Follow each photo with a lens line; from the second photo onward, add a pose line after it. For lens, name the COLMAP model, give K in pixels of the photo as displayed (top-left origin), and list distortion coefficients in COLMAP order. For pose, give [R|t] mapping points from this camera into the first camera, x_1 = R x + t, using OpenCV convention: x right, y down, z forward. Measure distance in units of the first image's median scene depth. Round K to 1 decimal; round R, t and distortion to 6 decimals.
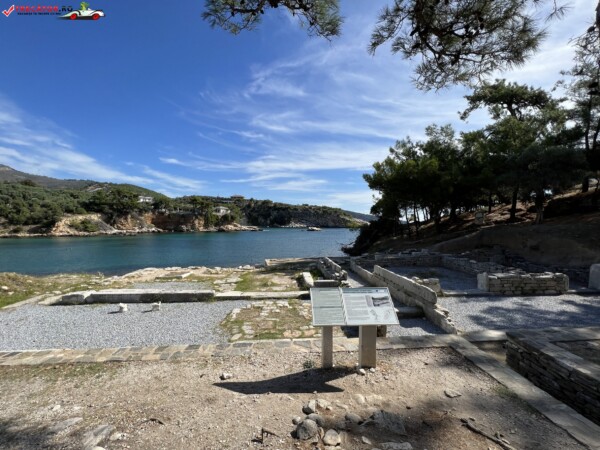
lens RADIAL K [[238.9, 0, 299.4], [0, 238.9, 224.2], [0, 0, 1]] dist [-0.001231, 0.000217]
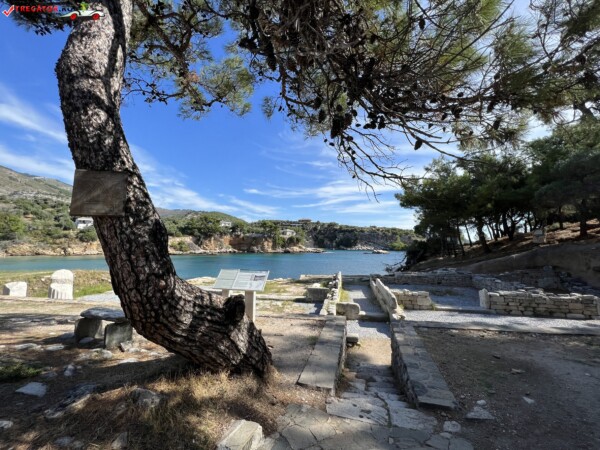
lens RADIAL K [[239.1, 0, 300.0], [0, 239.1, 225.0], [0, 0, 1]] dist [-0.002345, -0.000040]
pose [[0.960518, -0.018186, -0.277624, 0.098436], [-0.007199, 0.995903, -0.090144, 0.011713], [0.278126, 0.088584, 0.956451, -0.040426]]
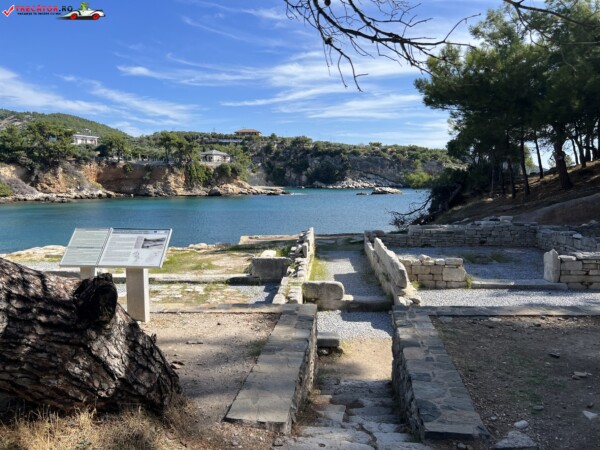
lens RADIAL K [[449.8, 0, 296.9], [0, 449.8, 226.0], [0, 0, 1]] dist [0.059790, -0.074815]
pose [[0.987833, 0.006105, -0.155398, 0.101318], [0.008703, 0.995493, 0.094432, 0.012309], [0.155275, -0.094635, 0.983328, -0.039396]]
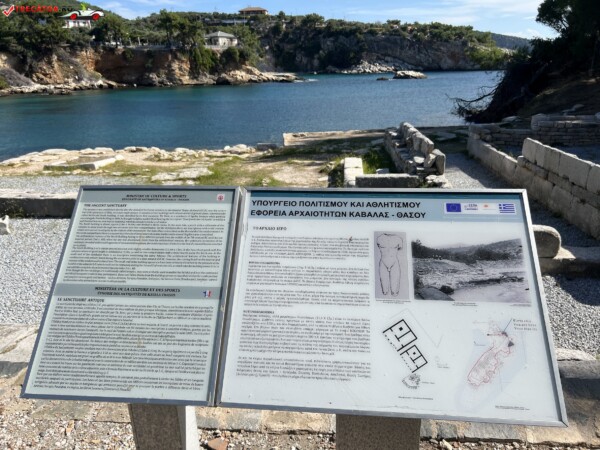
lens RADIAL K [[452.5, 0, 300.7], [0, 452.5, 221.5], [0, 0, 1]] dist [0.041393, -0.044599]
pose [[0.986002, 0.026477, -0.164620, 0.026876], [0.027522, 0.947925, 0.317302, 0.018229], [0.164449, -0.317391, 0.933927, 0.068631]]
